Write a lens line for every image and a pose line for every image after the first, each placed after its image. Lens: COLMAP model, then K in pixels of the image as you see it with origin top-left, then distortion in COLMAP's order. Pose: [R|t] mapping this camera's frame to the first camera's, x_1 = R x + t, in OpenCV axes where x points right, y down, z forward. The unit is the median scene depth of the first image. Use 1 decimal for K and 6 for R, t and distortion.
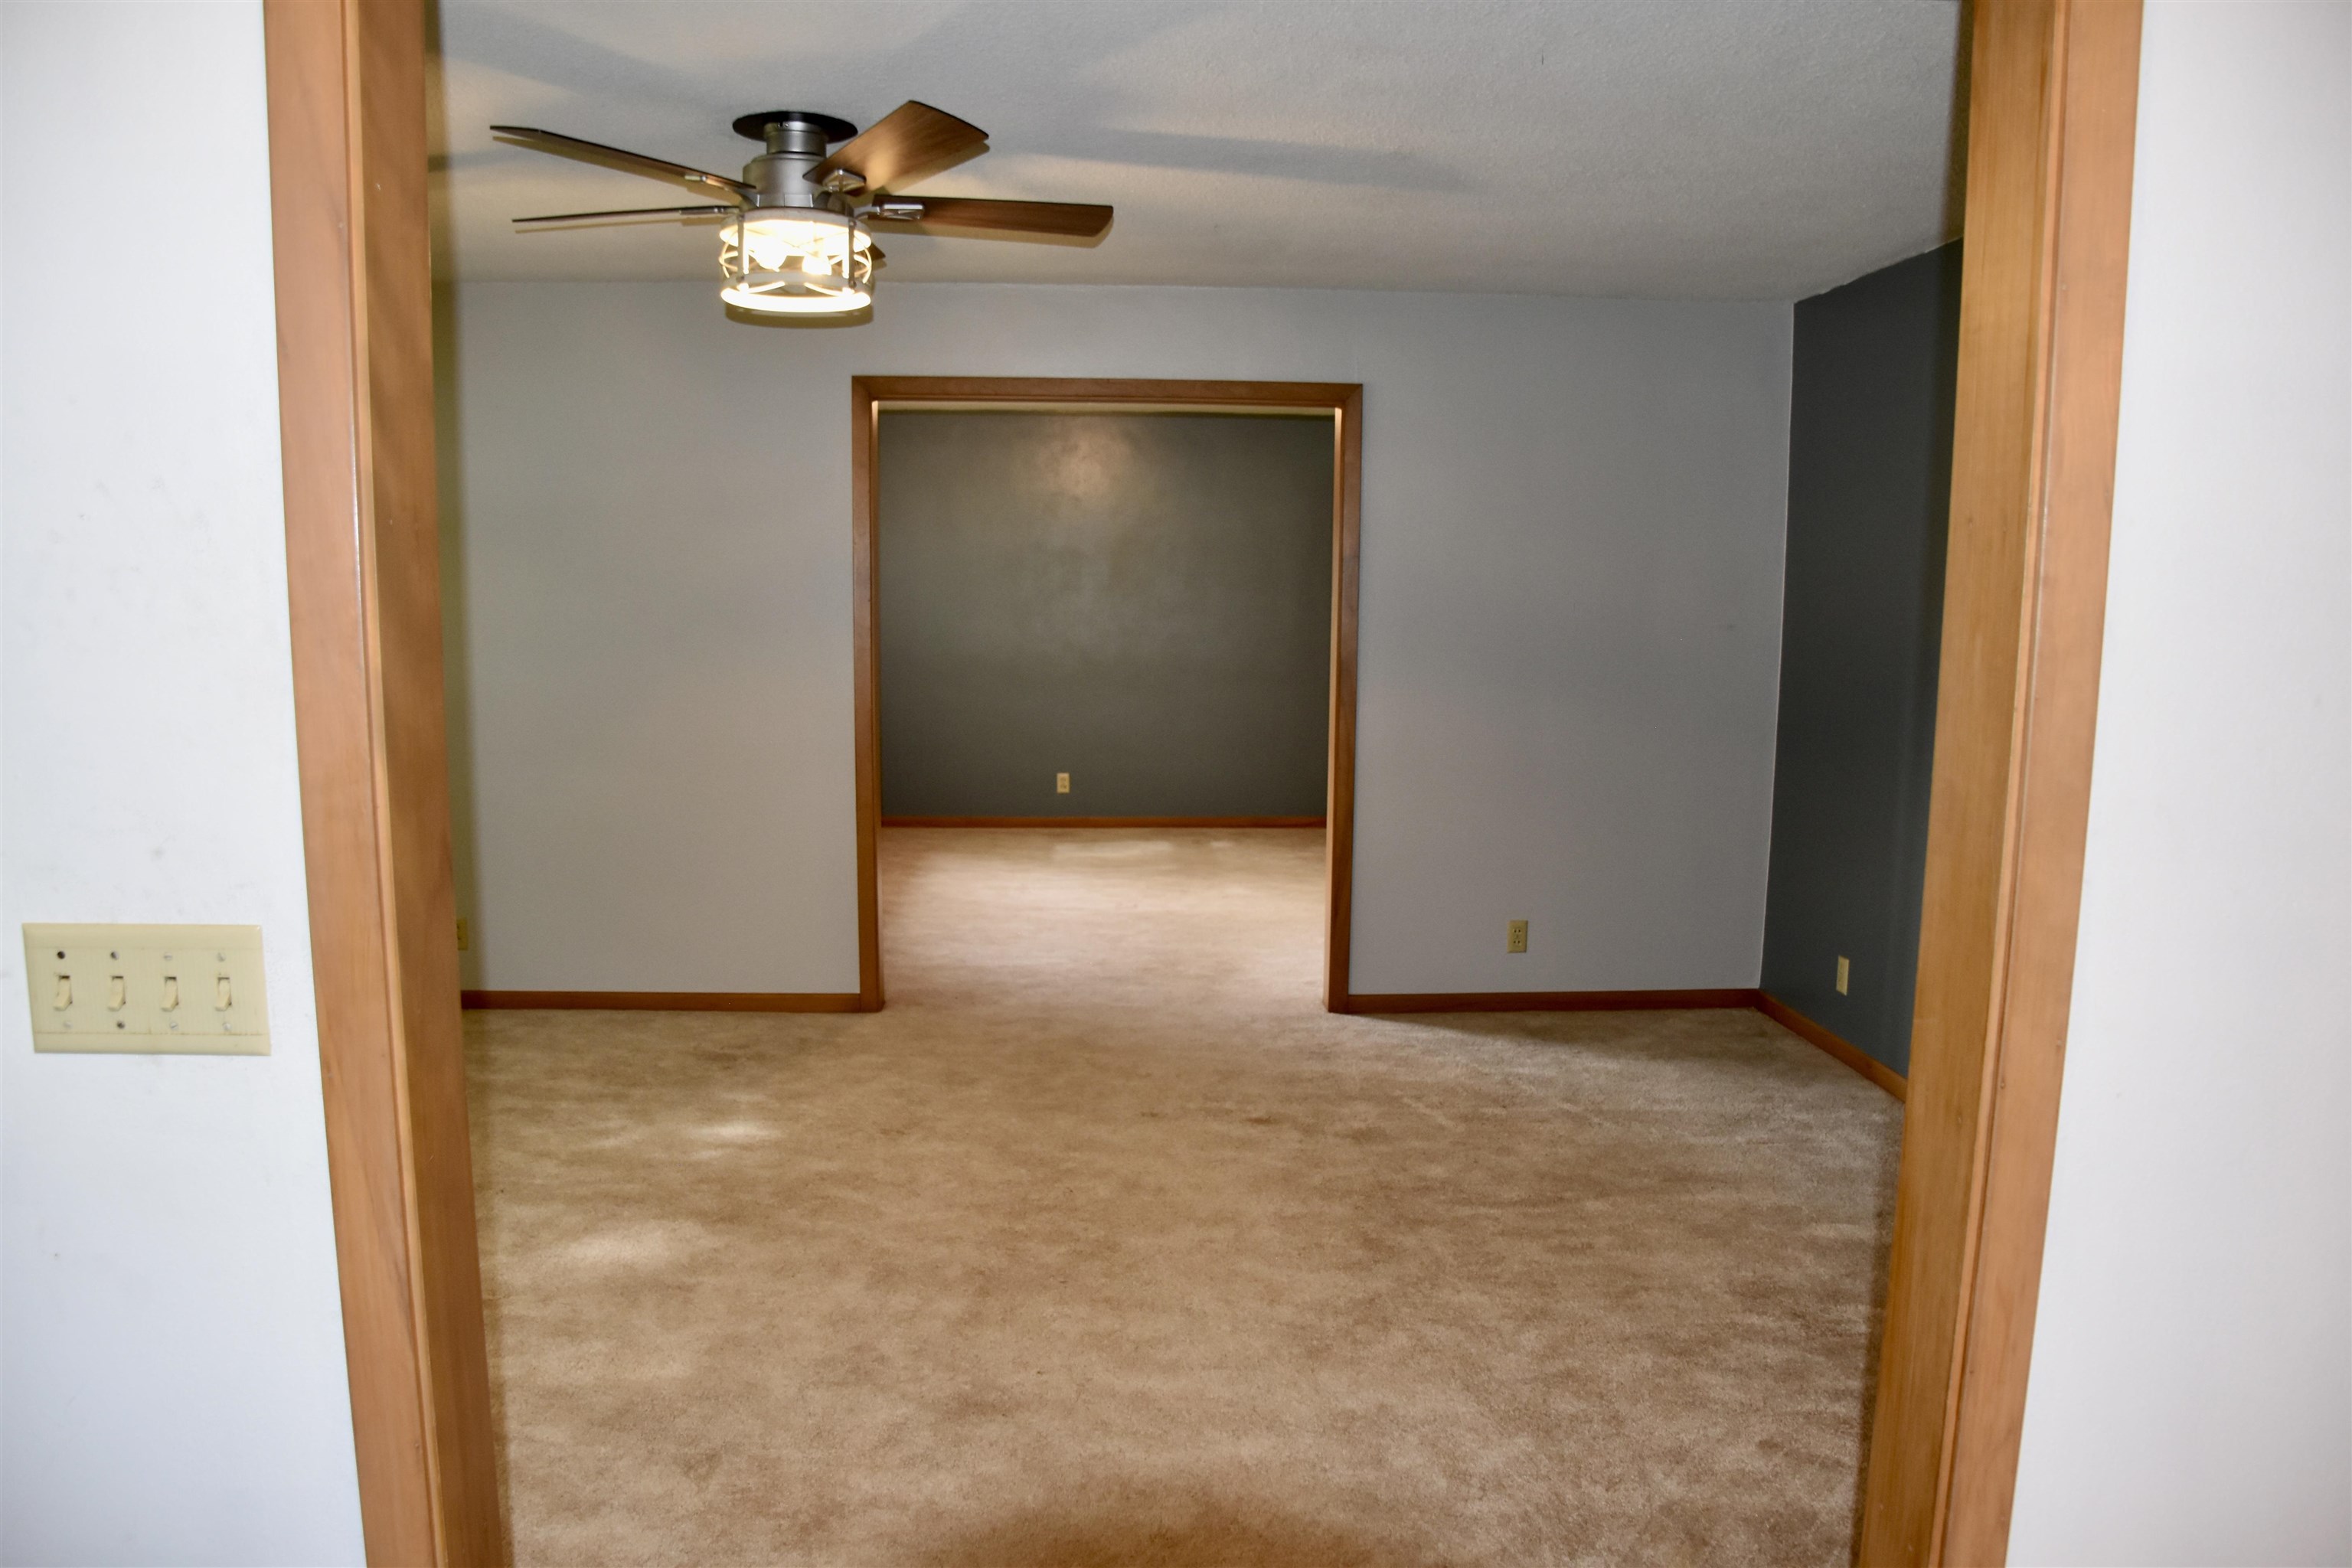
lens RADIAL K [[1657.8, 0, 1185.7], [0, 1657.8, 788.7], [0, 0, 1]] dist [-0.103656, 0.012997]
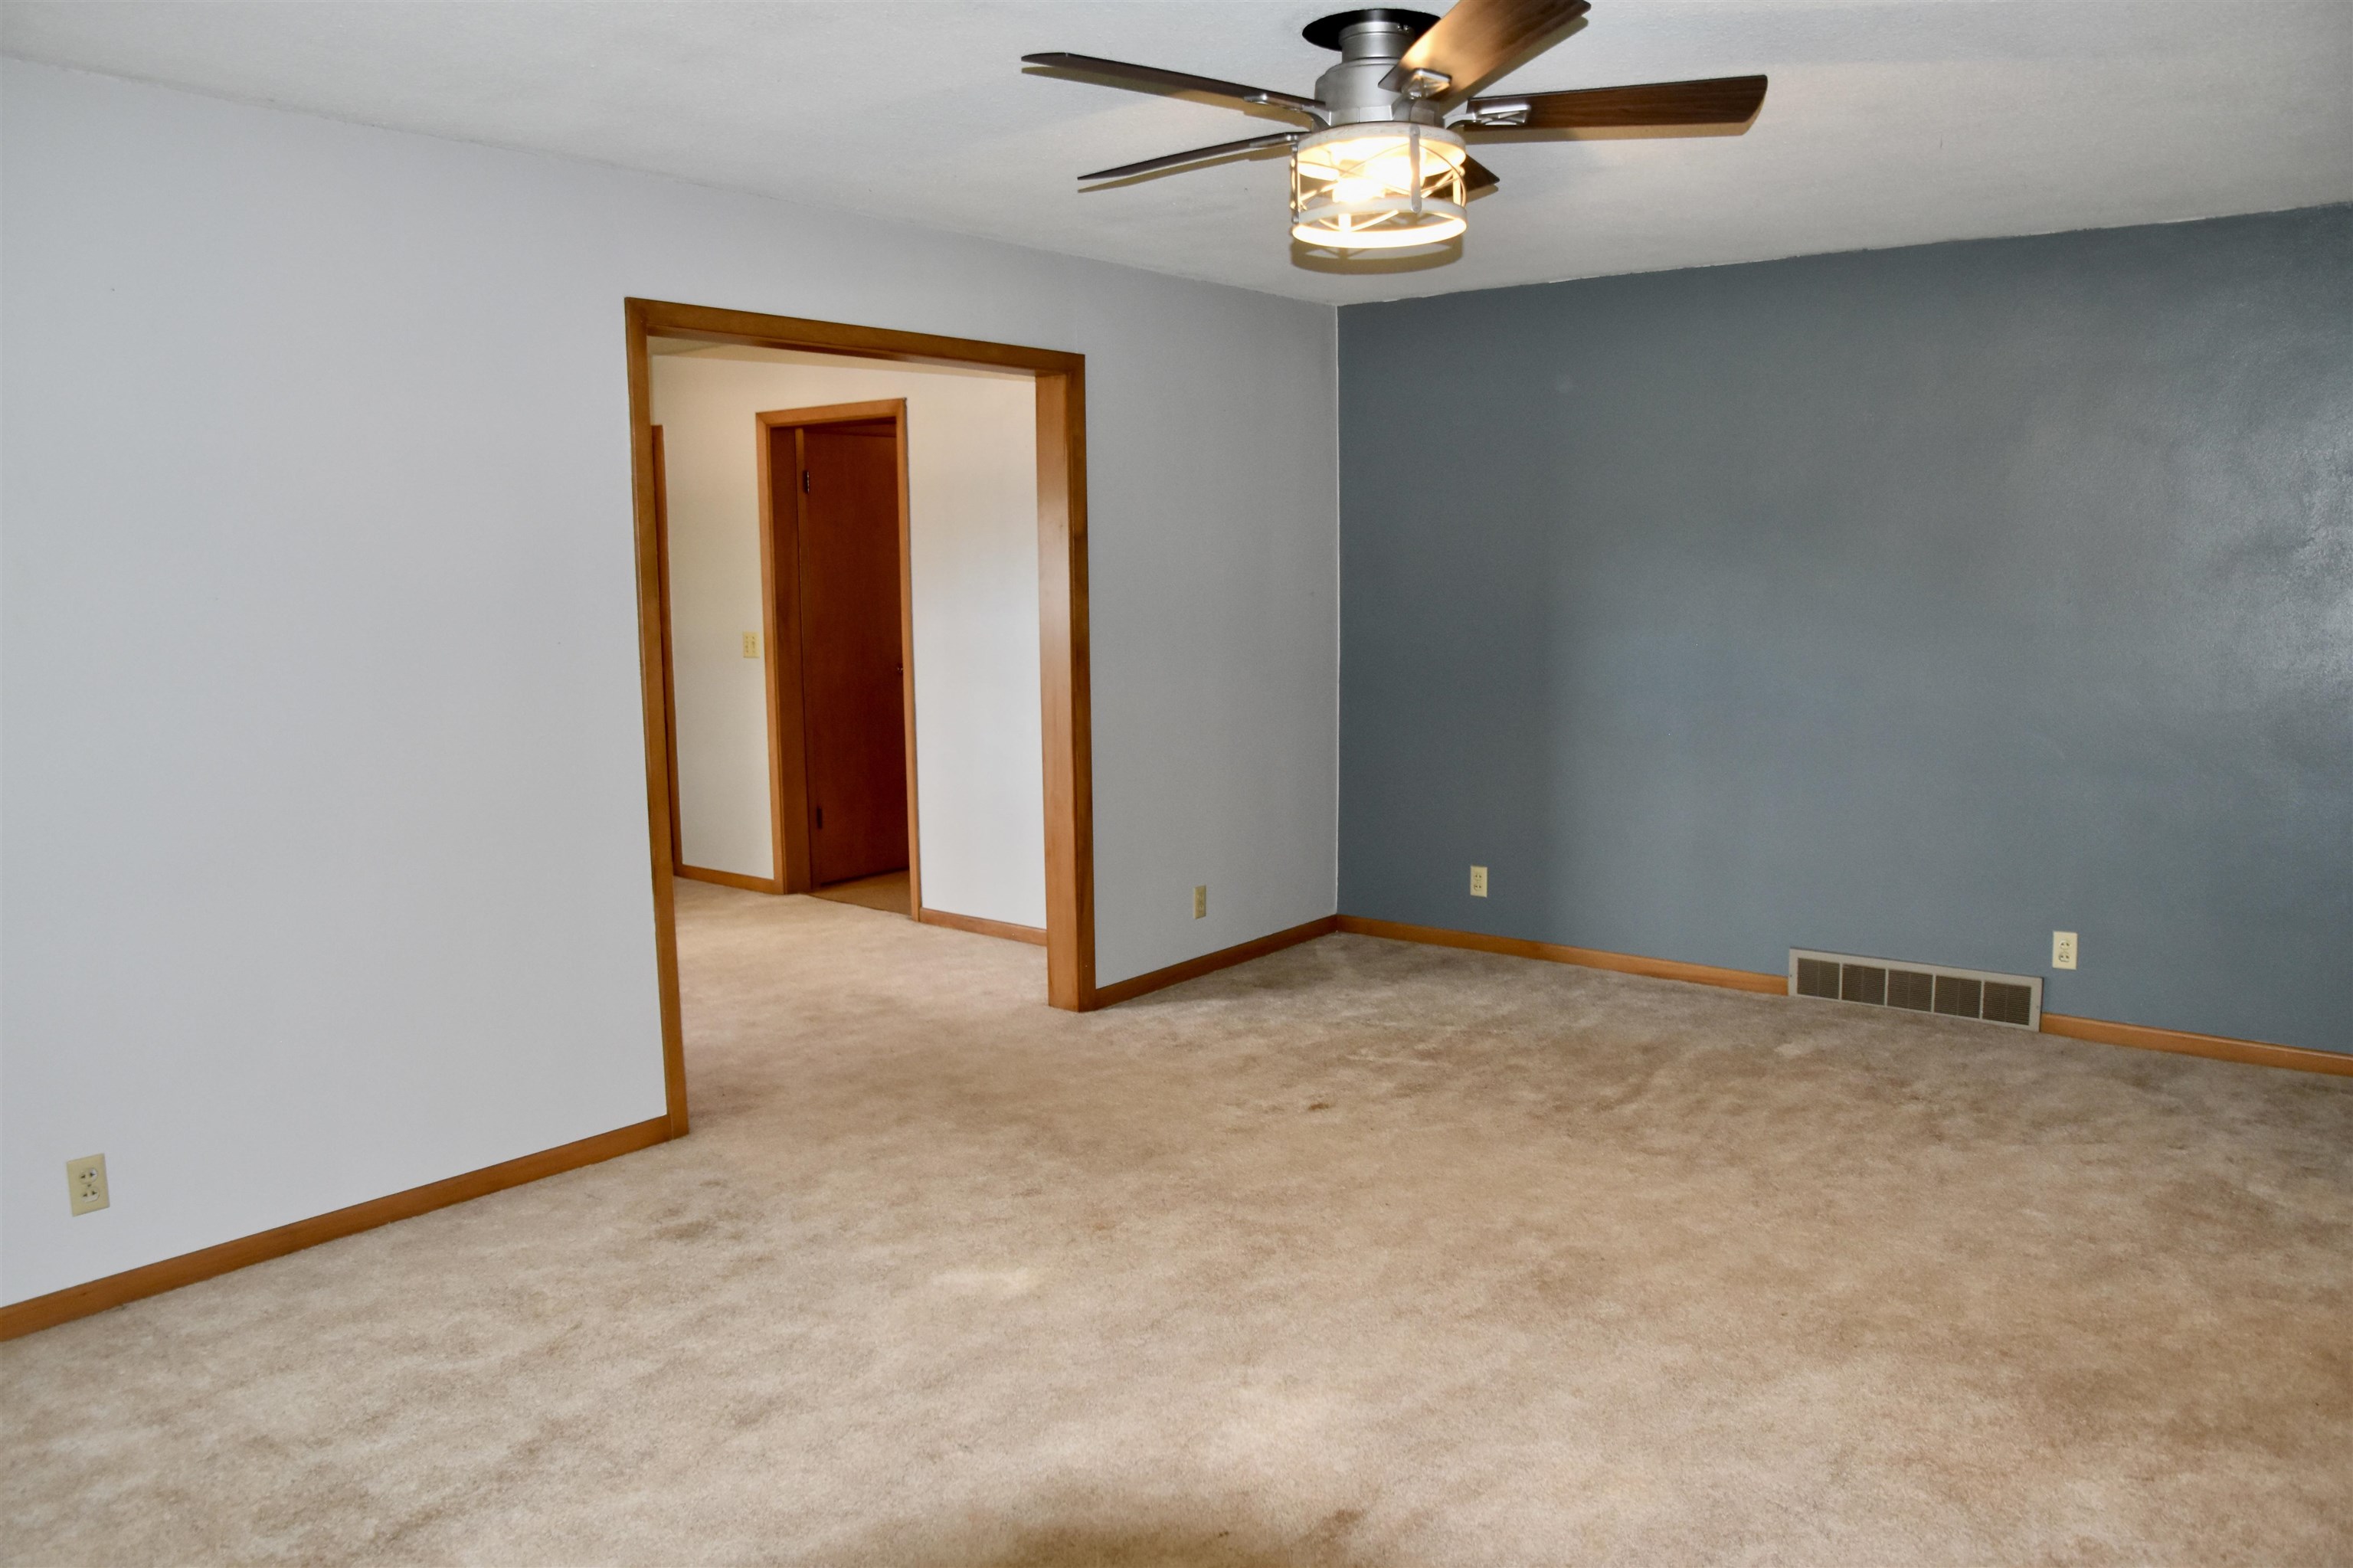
lens RADIAL K [[1658.6, 0, 1182.1], [0, 1658.6, 780.6], [0, 0, 1]] dist [-0.103656, 0.012997]
pose [[0.675596, -0.114806, 0.728278, -0.703759], [0.110513, 0.992411, 0.053925, -0.056673], [-0.728942, 0.044053, 0.683156, 0.361032]]
